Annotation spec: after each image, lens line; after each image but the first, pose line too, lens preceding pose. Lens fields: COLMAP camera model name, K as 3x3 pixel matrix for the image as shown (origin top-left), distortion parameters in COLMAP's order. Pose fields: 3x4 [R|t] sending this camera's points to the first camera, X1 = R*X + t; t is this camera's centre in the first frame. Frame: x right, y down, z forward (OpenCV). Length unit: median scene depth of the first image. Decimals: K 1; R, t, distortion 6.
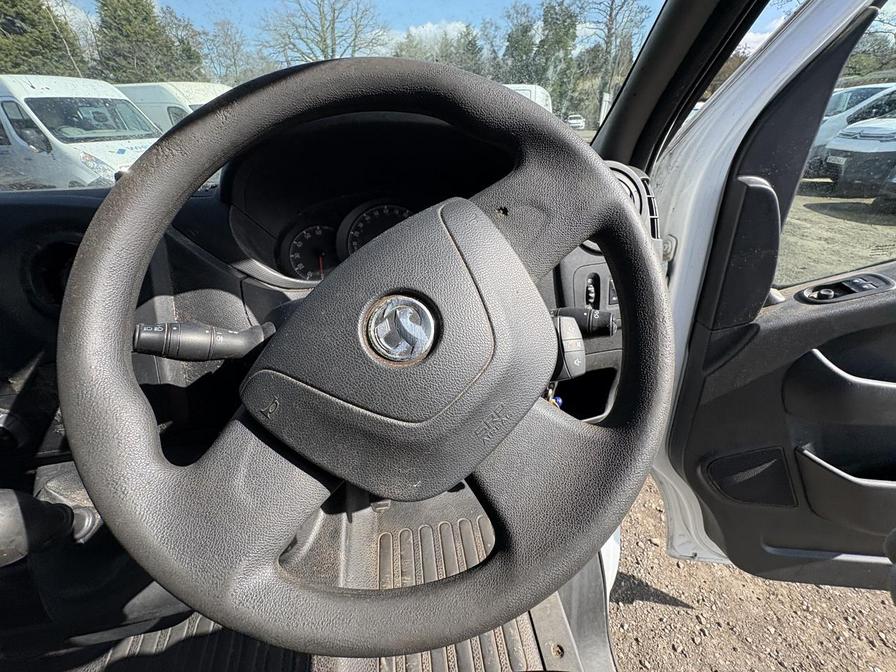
lens RADIAL K [[355.2, 0, 447.4], [0, 355.2, 337.1], [0, 0, 1]] dist [-0.001835, 0.000483]
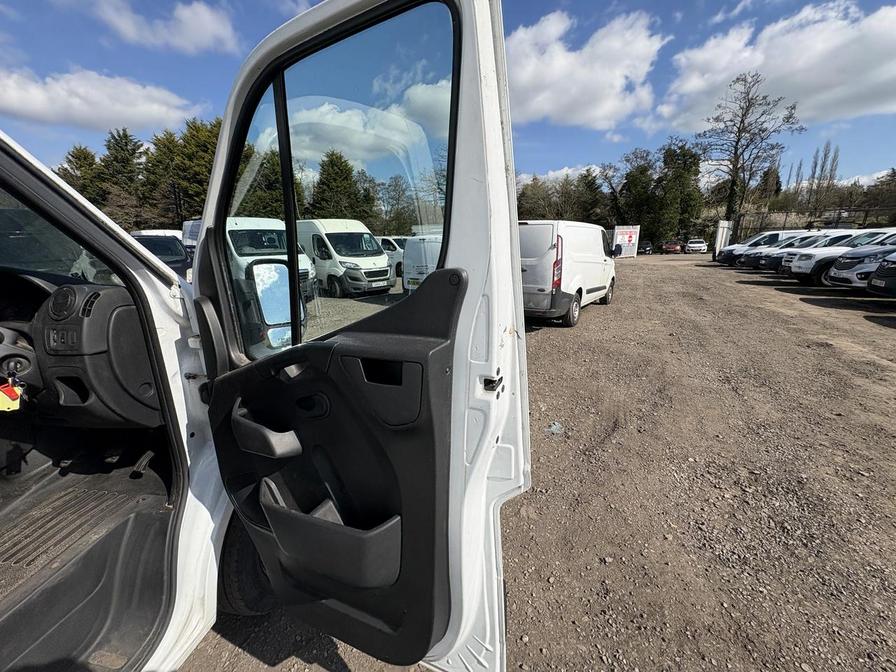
lens RADIAL K [[355.2, 0, 449.7], [0, 355.2, 334.9], [0, 0, 1]] dist [-0.001835, 0.000483]
pose [[0.946190, 0.089896, -0.310875, 1.313991], [-0.175229, 0.949948, -0.258637, -0.007356], [0.272065, 0.299194, 0.914584, -0.138778]]
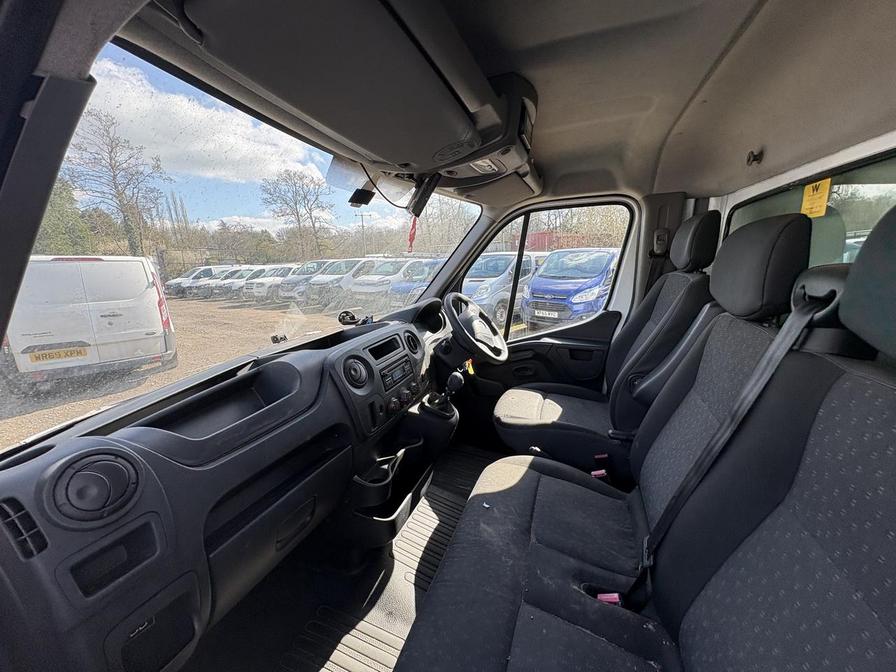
lens RADIAL K [[355.2, 0, 448.6], [0, 355.2, 336.4], [0, 0, 1]] dist [-0.001835, 0.000483]
pose [[0.472441, -0.169594, 0.864892, -1.196161], [0.476284, 0.874814, -0.088627, 0.091764], [-0.741588, 0.453805, 0.494073, -0.372163]]
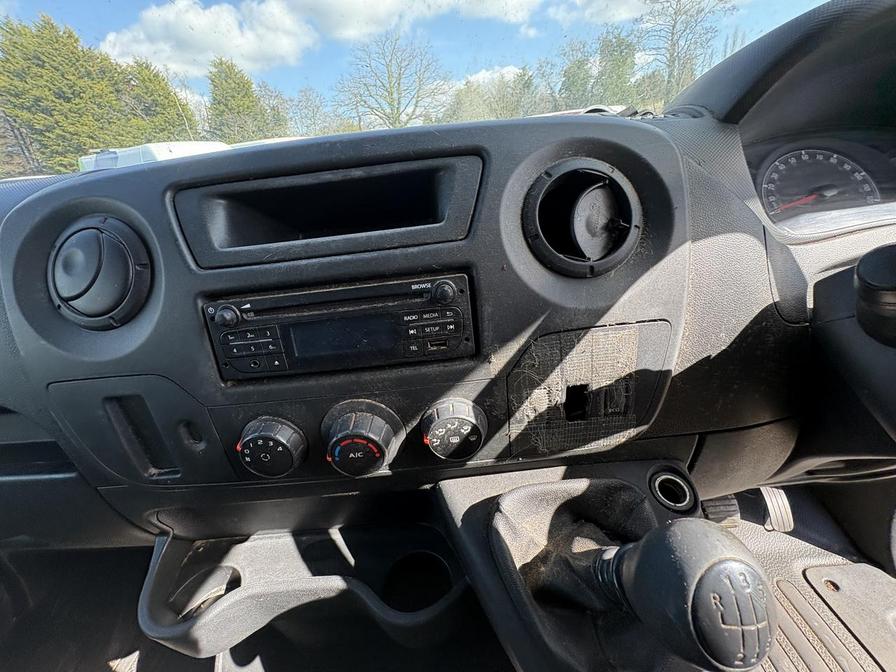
lens RADIAL K [[355.2, 0, 449.1], [0, 355.2, 337.0], [0, 0, 1]] dist [-0.001835, 0.000483]
pose [[0.988916, -0.005696, -0.148370, -0.337566], [-0.006534, 0.996626, -0.081813, 0.039319], [0.148335, 0.081875, 0.985542, 0.070514]]
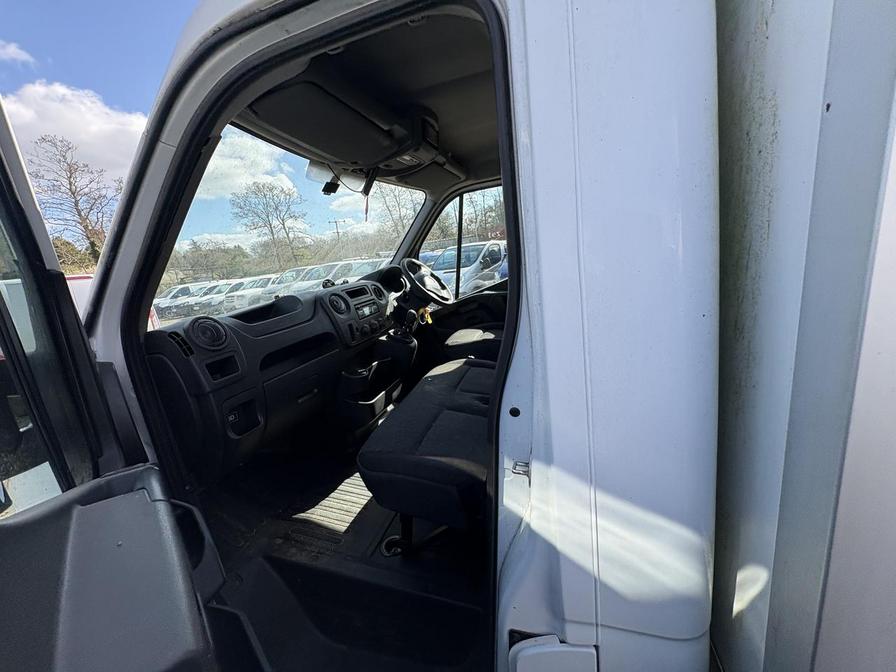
lens RADIAL K [[355.2, 0, 449.2], [0, 355.2, 337.3], [0, 0, 1]] dist [-0.001835, 0.000483]
pose [[0.419544, -0.214827, 0.881948, -1.571721], [0.559180, 0.826519, -0.064677, 0.399072], [-0.715053, 0.520303, 0.466888, -0.573023]]
